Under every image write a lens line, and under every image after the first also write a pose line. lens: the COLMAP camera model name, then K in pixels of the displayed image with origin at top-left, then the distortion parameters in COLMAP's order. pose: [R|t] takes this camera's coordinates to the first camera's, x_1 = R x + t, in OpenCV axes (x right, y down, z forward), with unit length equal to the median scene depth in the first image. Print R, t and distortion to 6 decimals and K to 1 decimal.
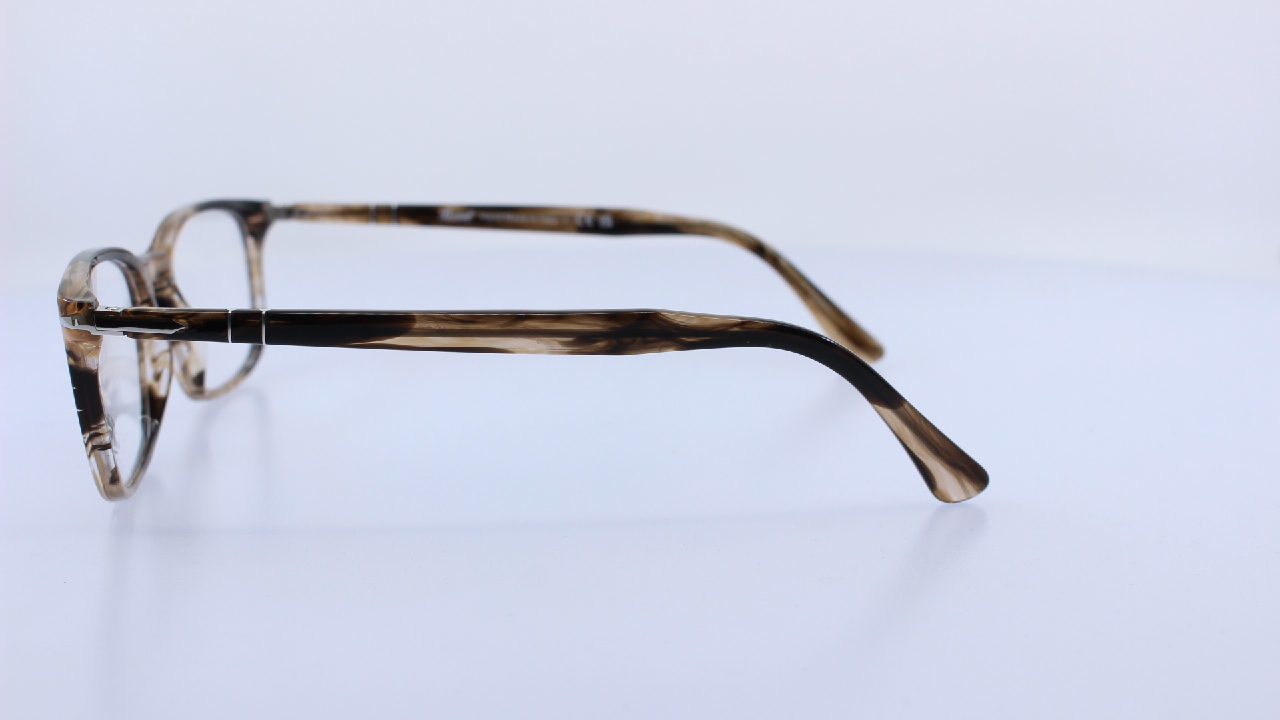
lens RADIAL K [[1673.6, 0, 641.7], [0, 1673.6, 355.5], [0, 0, 1]] dist [-0.075751, 0.000000]
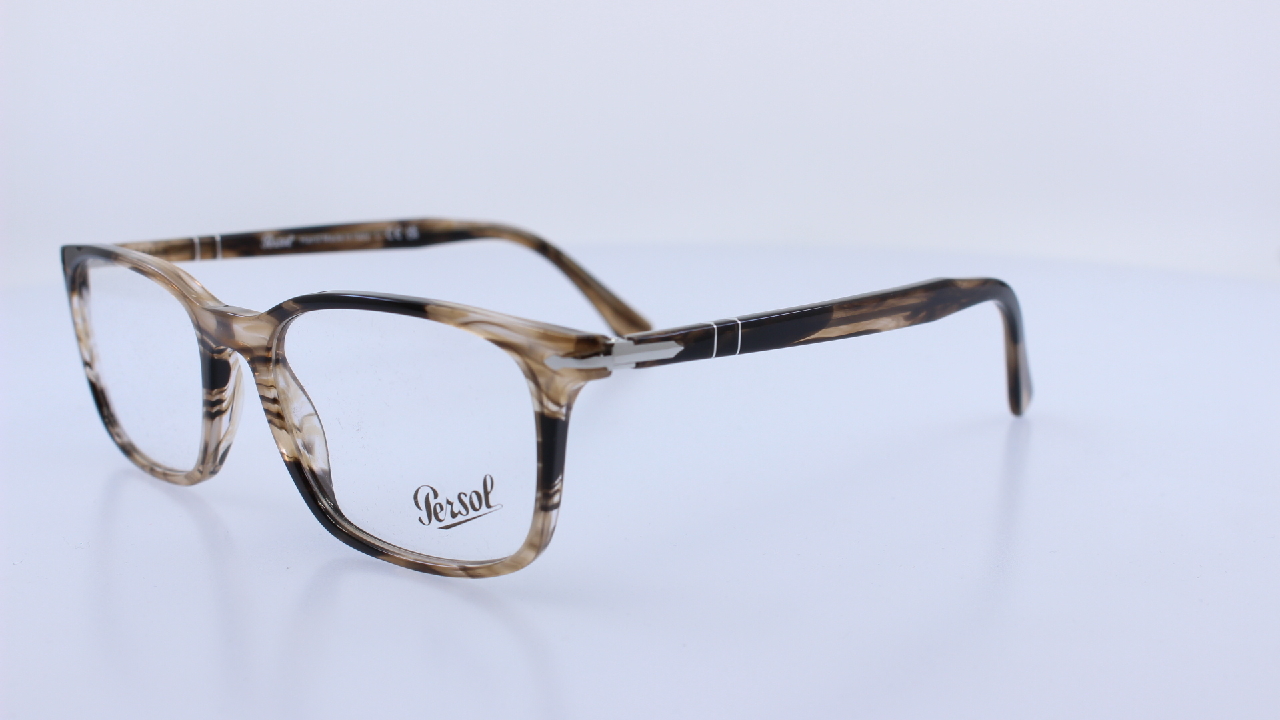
lens RADIAL K [[1673.6, 0, 636.7], [0, 1673.6, 365.5], [0, 0, 1]] dist [-0.075751, 0.000000]
pose [[0.711828, -0.141395, 0.687975, -0.602762], [0.143579, 0.988135, 0.054527, -0.039785], [-0.687522, 0.059965, 0.723683, 0.230859]]
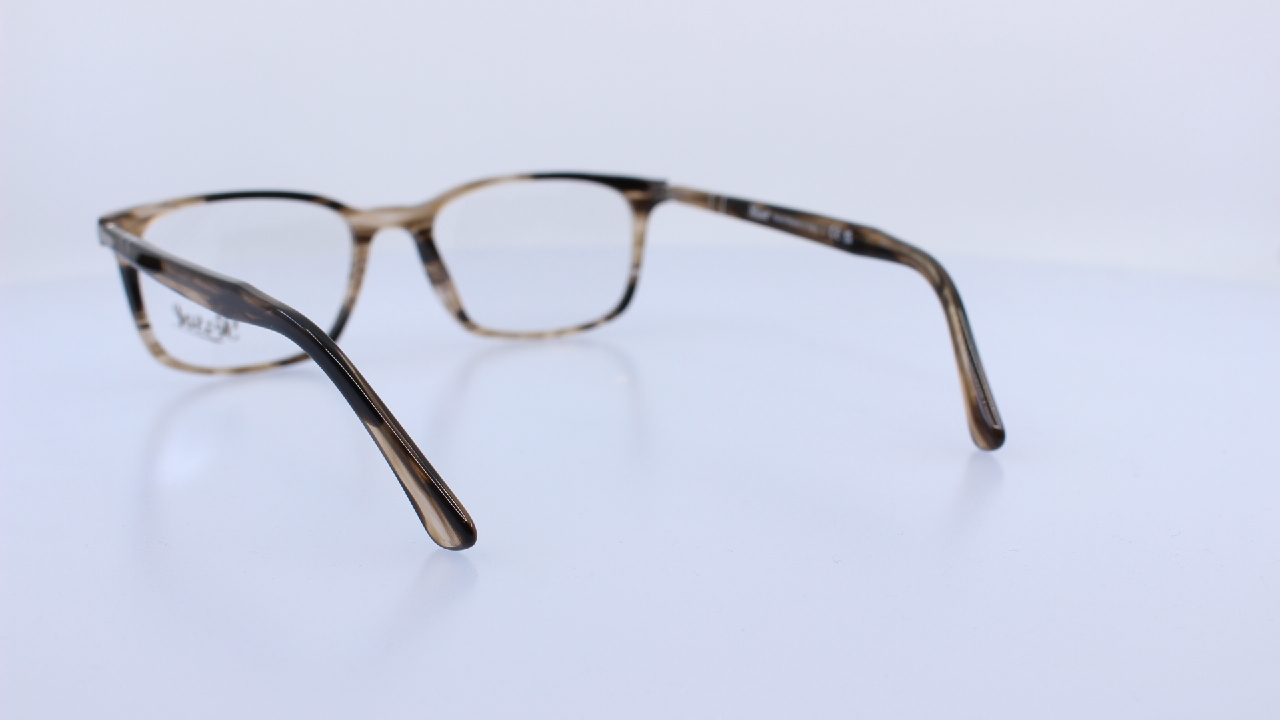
lens RADIAL K [[1673.6, 0, 638.9], [0, 1673.6, 358.2], [0, 0, 1]] dist [-0.075751, 0.000000]
pose [[0.486579, 0.182214, -0.854423, 0.729386], [-0.171781, 0.978870, 0.110927, -0.098449], [0.856582, 0.092799, 0.507598, 0.446333]]
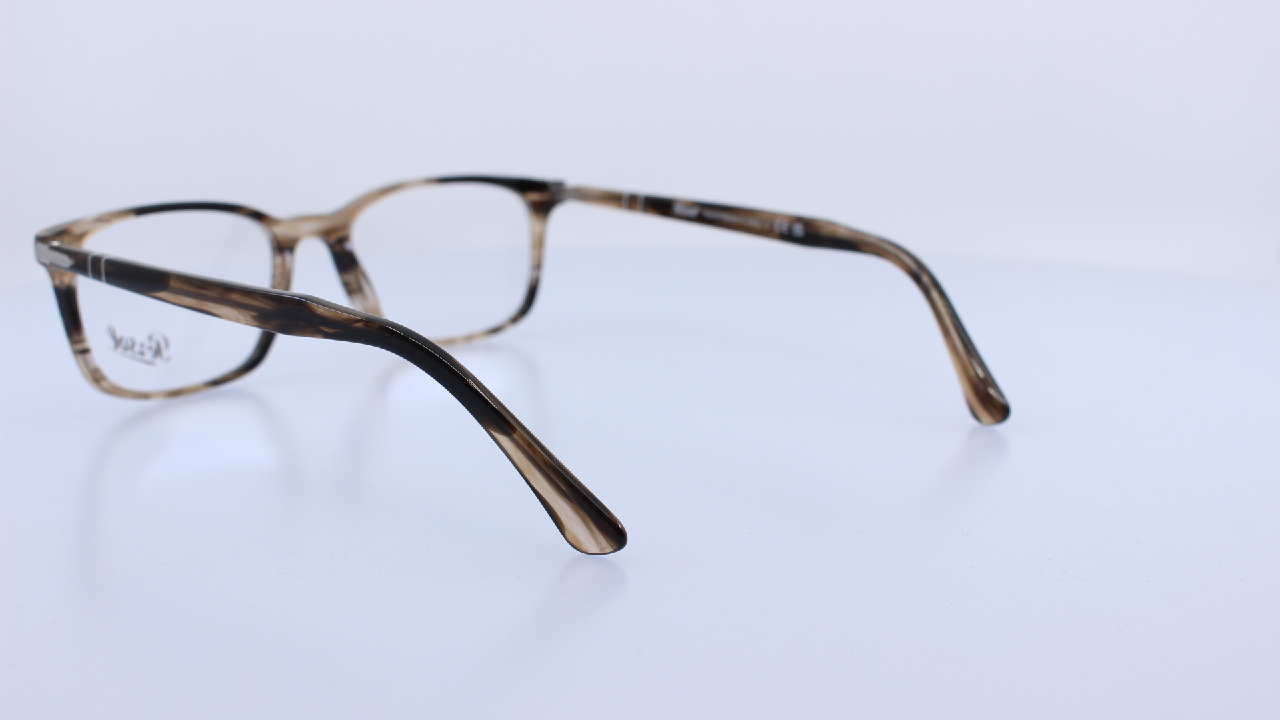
lens RADIAL K [[1673.6, 0, 648.4], [0, 1673.6, 356.1], [0, 0, 1]] dist [-0.075751, 0.000000]
pose [[0.704464, 0.147869, -0.694165, 0.598582], [-0.142773, 0.987587, 0.065482, -0.060120], [0.695231, 0.052978, 0.716831, 0.263442]]
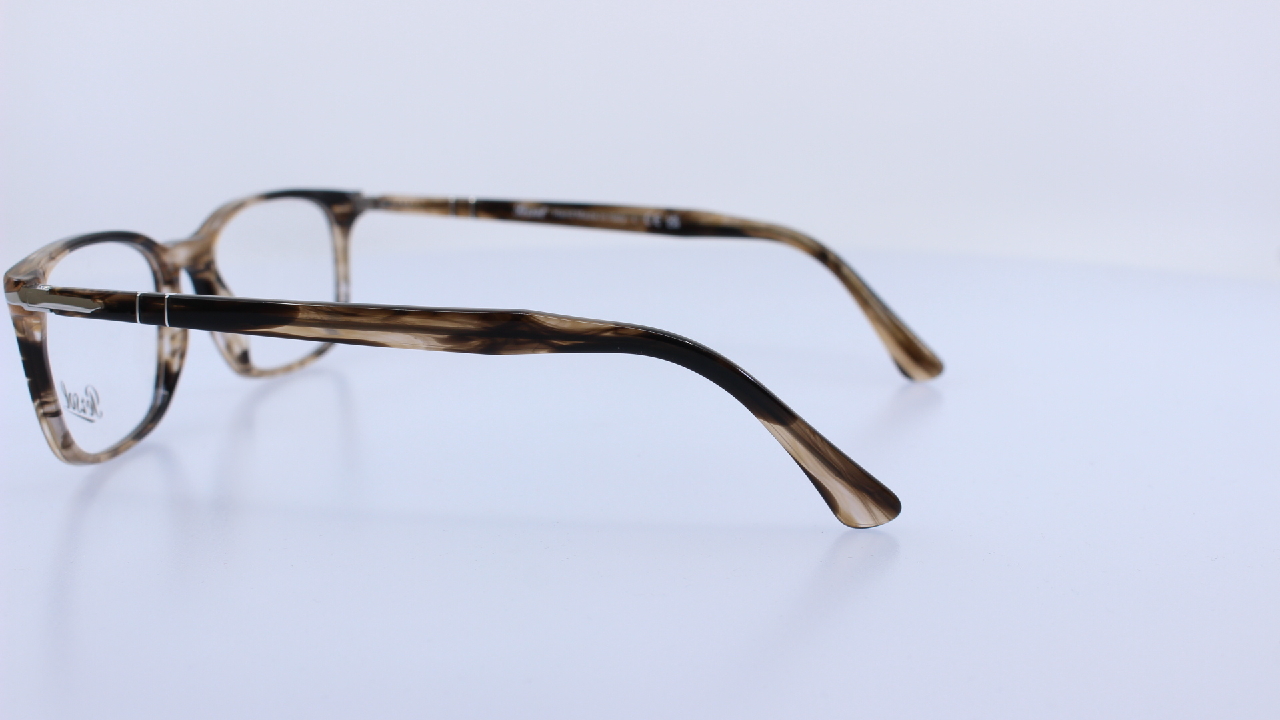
lens RADIAL K [[1673.6, 0, 643.7], [0, 1673.6, 358.8], [0, 0, 1]] dist [-0.075751, 0.000000]
pose [[0.966714, 0.053034, -0.250301, 0.217470], [-0.052057, 0.998589, 0.010525, -0.008614], [0.250506, 0.002856, 0.968111, 0.033441]]
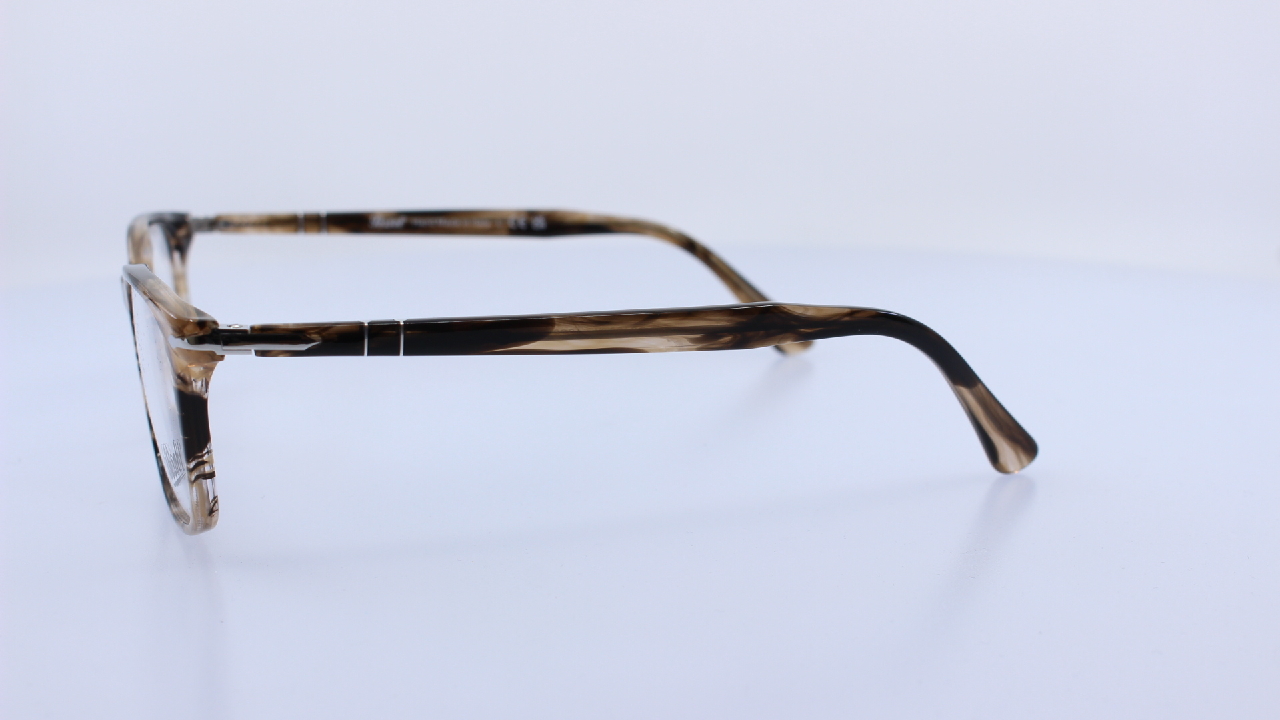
lens RADIAL K [[1673.6, 0, 636.9], [0, 1673.6, 363.7], [0, 0, 1]] dist [-0.075751, 0.000000]
pose [[0.967354, -0.052002, 0.248037, -0.218443], [0.051452, 0.998638, 0.008704, -0.002389], [-0.248152, 0.004342, 0.968711, 0.023176]]
